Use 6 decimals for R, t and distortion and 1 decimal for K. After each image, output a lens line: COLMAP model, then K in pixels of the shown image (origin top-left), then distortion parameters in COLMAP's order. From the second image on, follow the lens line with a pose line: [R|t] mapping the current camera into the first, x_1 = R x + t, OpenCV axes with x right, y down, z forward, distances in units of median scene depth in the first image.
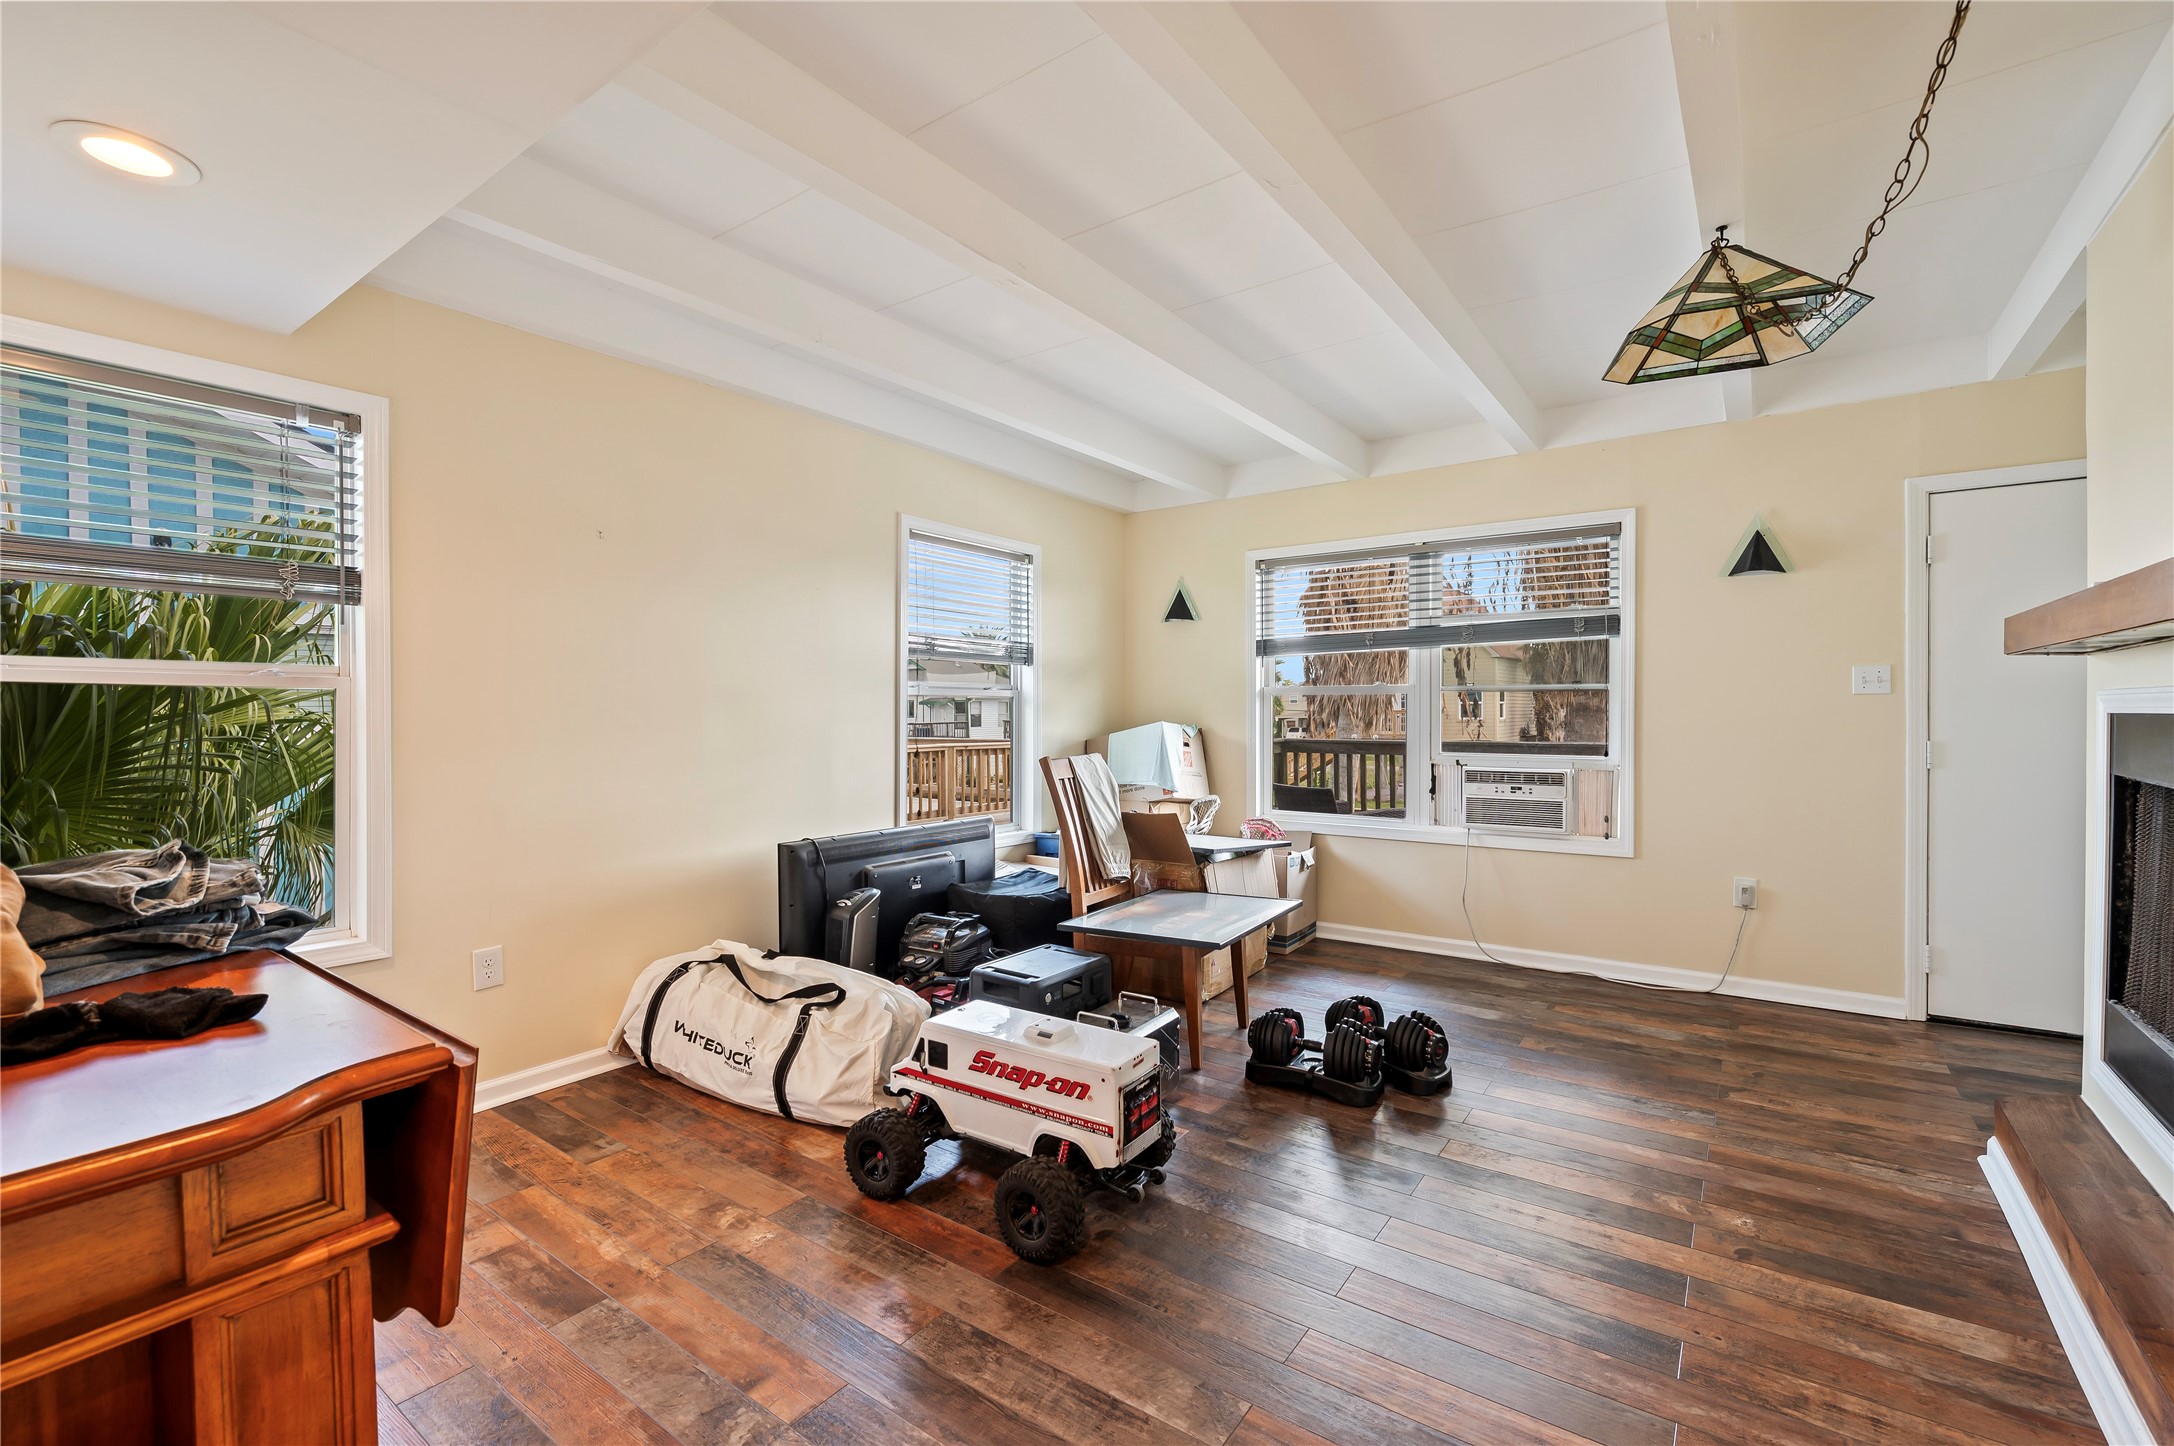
lens RADIAL K [[912.6, 0, 1093.5], [0, 912.6, 722.3], [0, 0, 1]] dist [-0.000073, -0.004319]
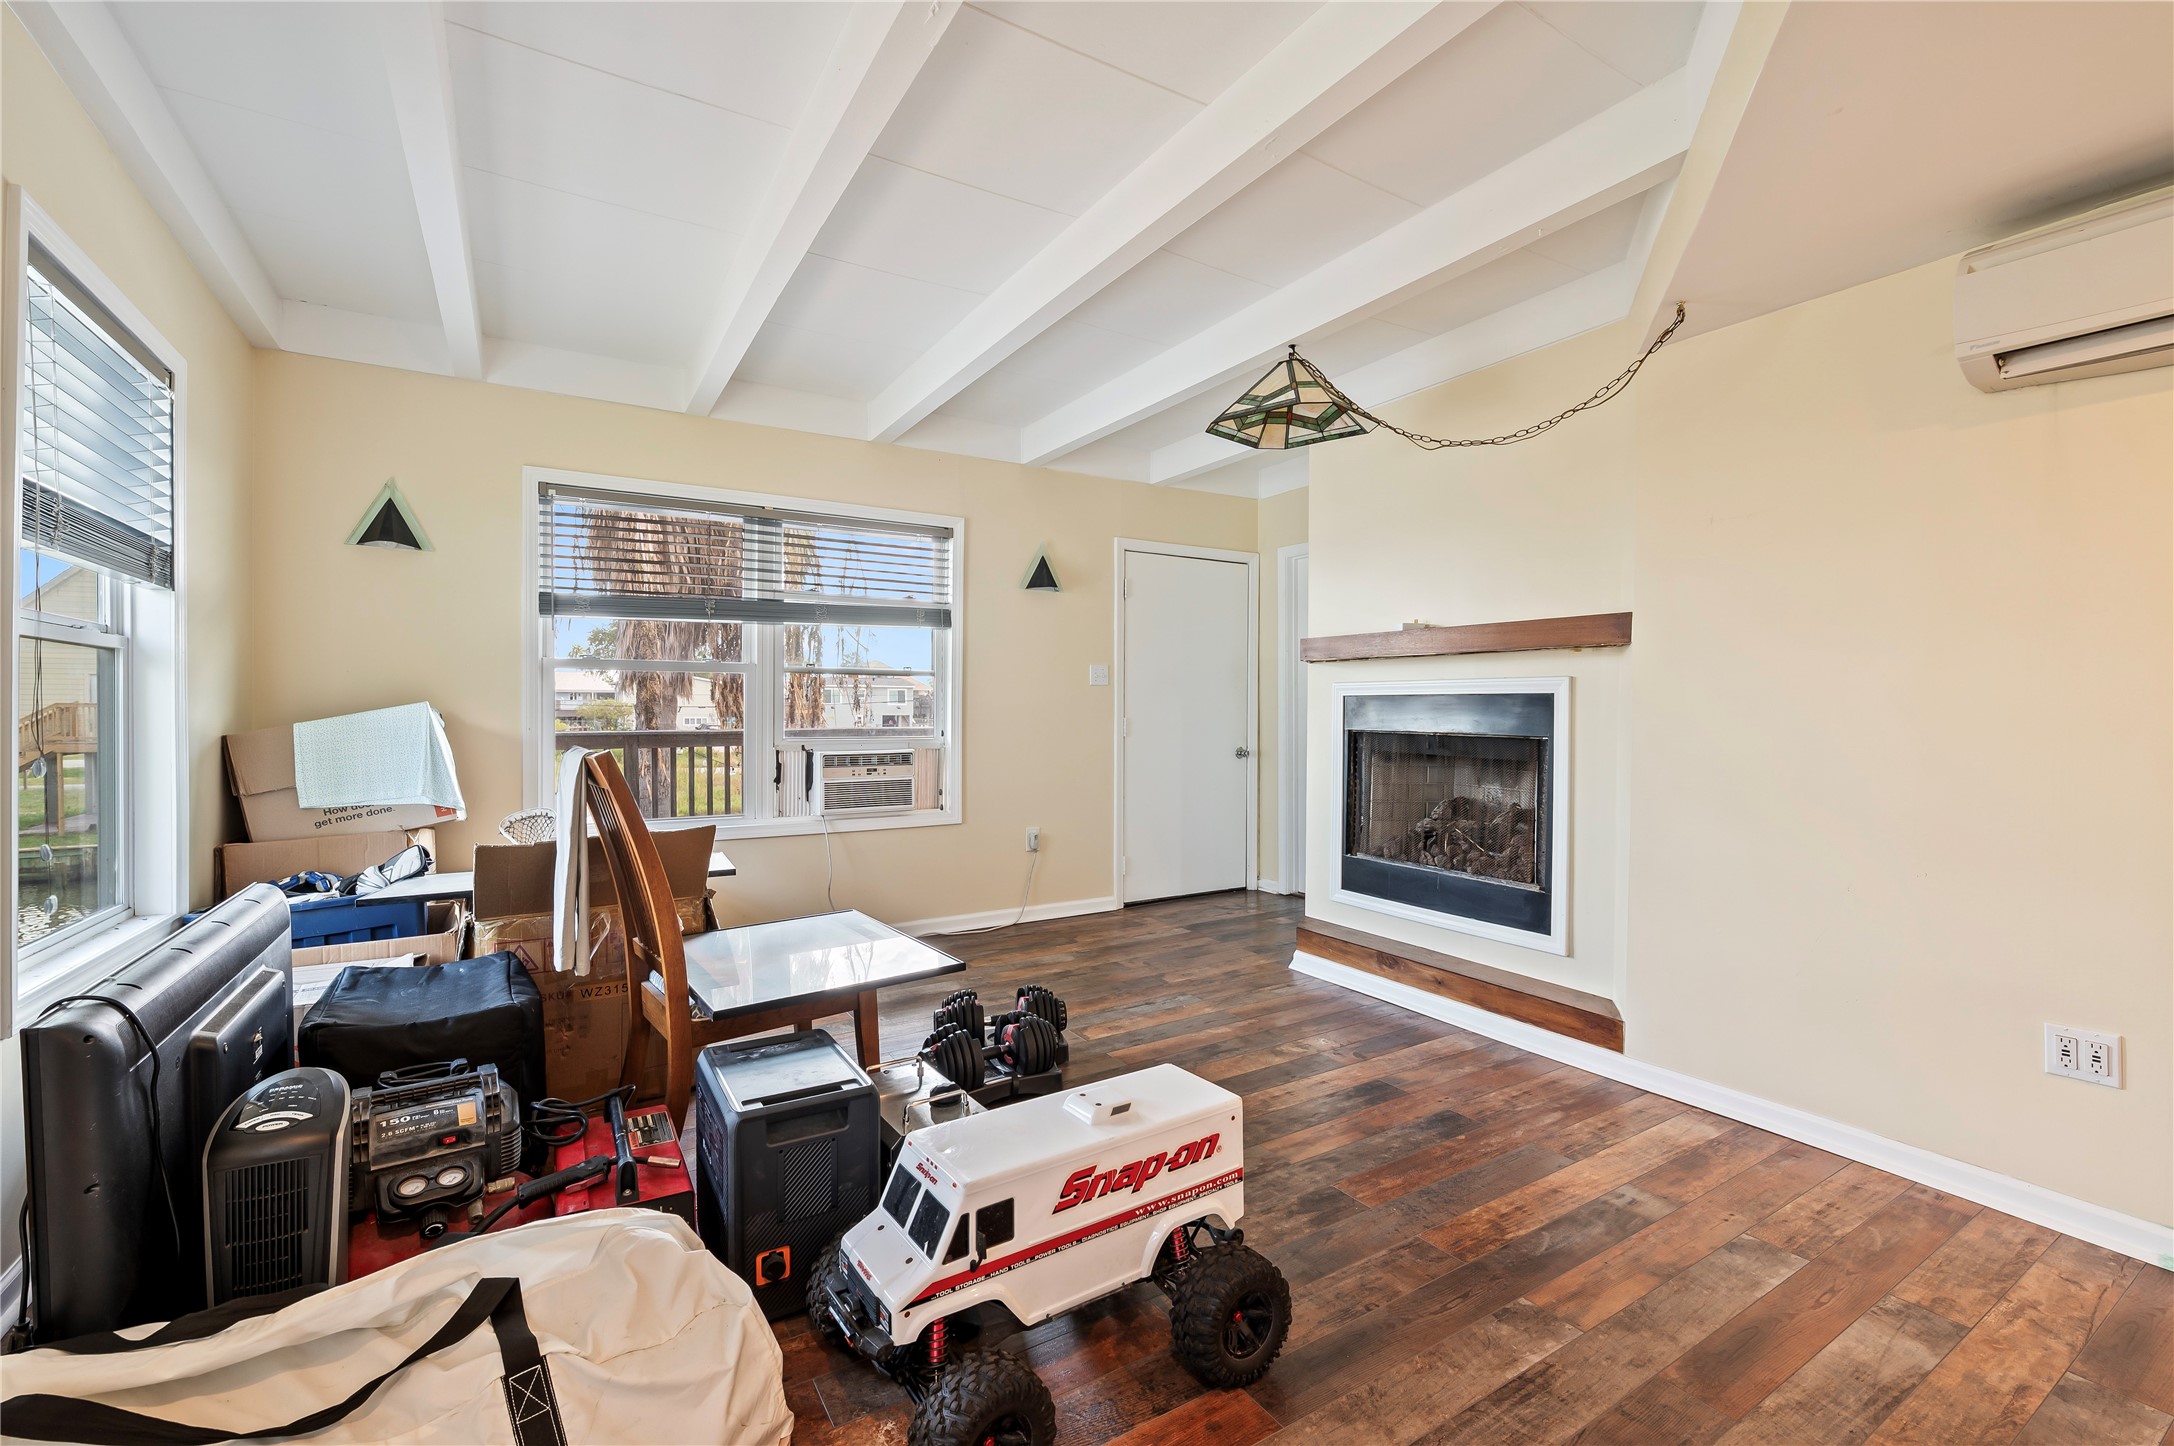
lens RADIAL K [[912.6, 0, 1093.5], [0, 912.6, 722.3], [0, 0, 1]] dist [-0.000073, -0.004319]
pose [[0.394343, -0.009637, 0.918913, -0.566144], [0.006025, 0.999951, 0.007901, 0.019065], [-0.918944, 0.002421, 0.394381, 0.562393]]
